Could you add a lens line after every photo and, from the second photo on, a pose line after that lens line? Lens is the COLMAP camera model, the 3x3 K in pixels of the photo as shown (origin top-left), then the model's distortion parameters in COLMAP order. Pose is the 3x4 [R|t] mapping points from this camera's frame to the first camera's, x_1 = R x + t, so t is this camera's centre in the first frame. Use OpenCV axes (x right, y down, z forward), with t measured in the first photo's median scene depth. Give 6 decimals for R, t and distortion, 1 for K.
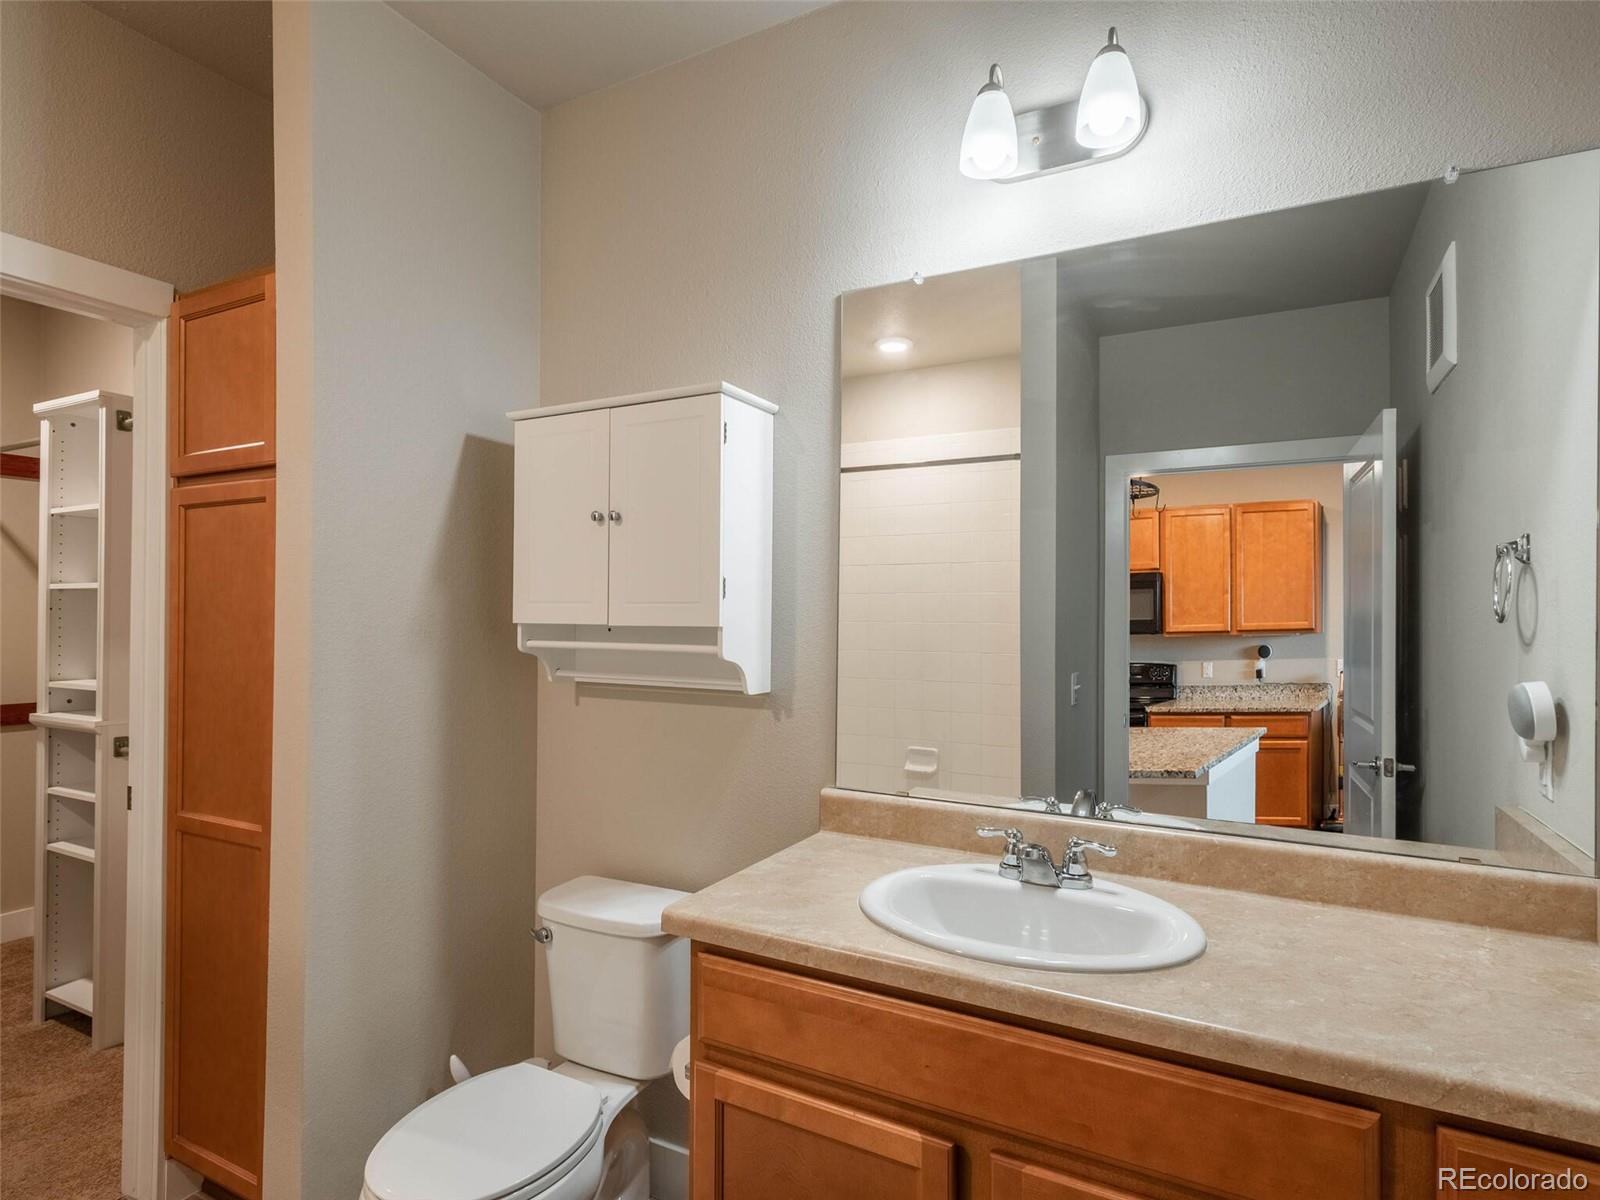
lens RADIAL K [[837.0, 0, 797.8], [0, 837.0, 604.9], [0, 0, 1]] dist [0.019041, -0.009102]
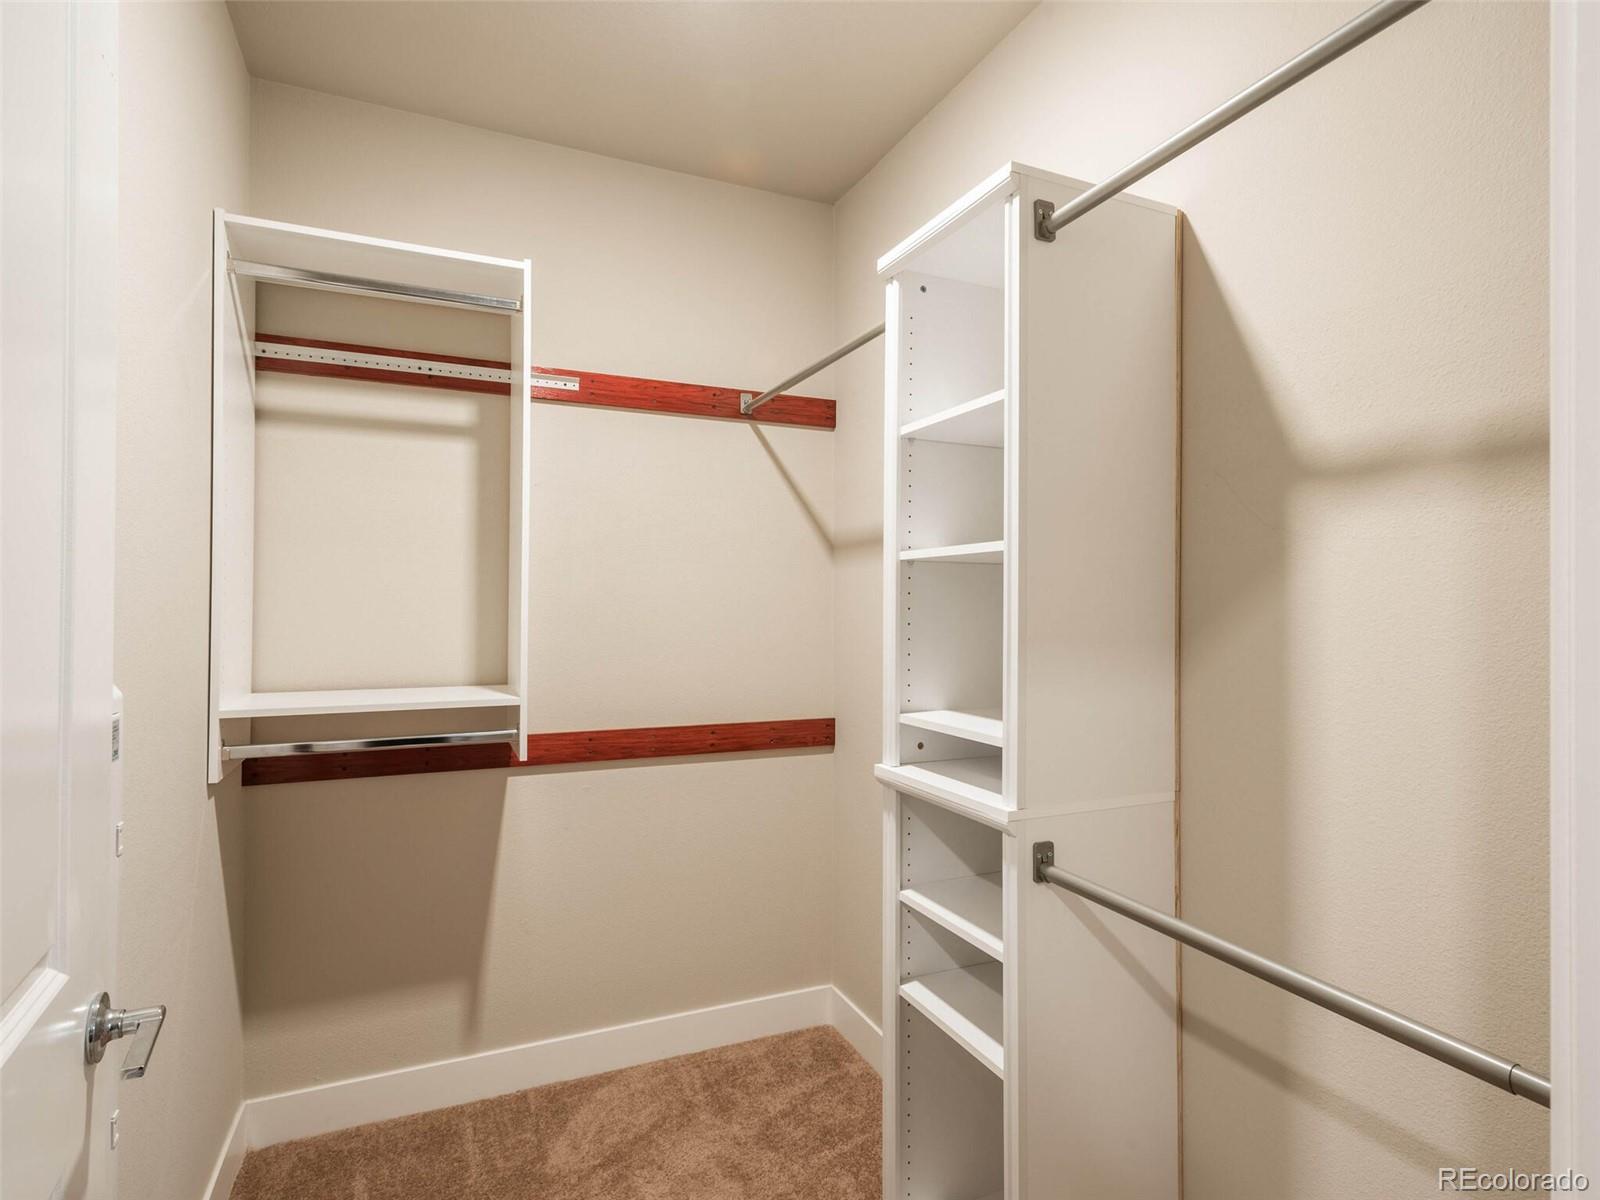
lens RADIAL K [[837.0, 0, 798.6], [0, 837.0, 597.7], [0, 0, 1]] dist [0.019041, -0.009102]
pose [[0.788425, -0.003424, -0.615122, -0.578121], [0.002672, 0.999994, -0.002141, 0.009358], [0.615126, 0.000045, 0.788429, 0.487268]]
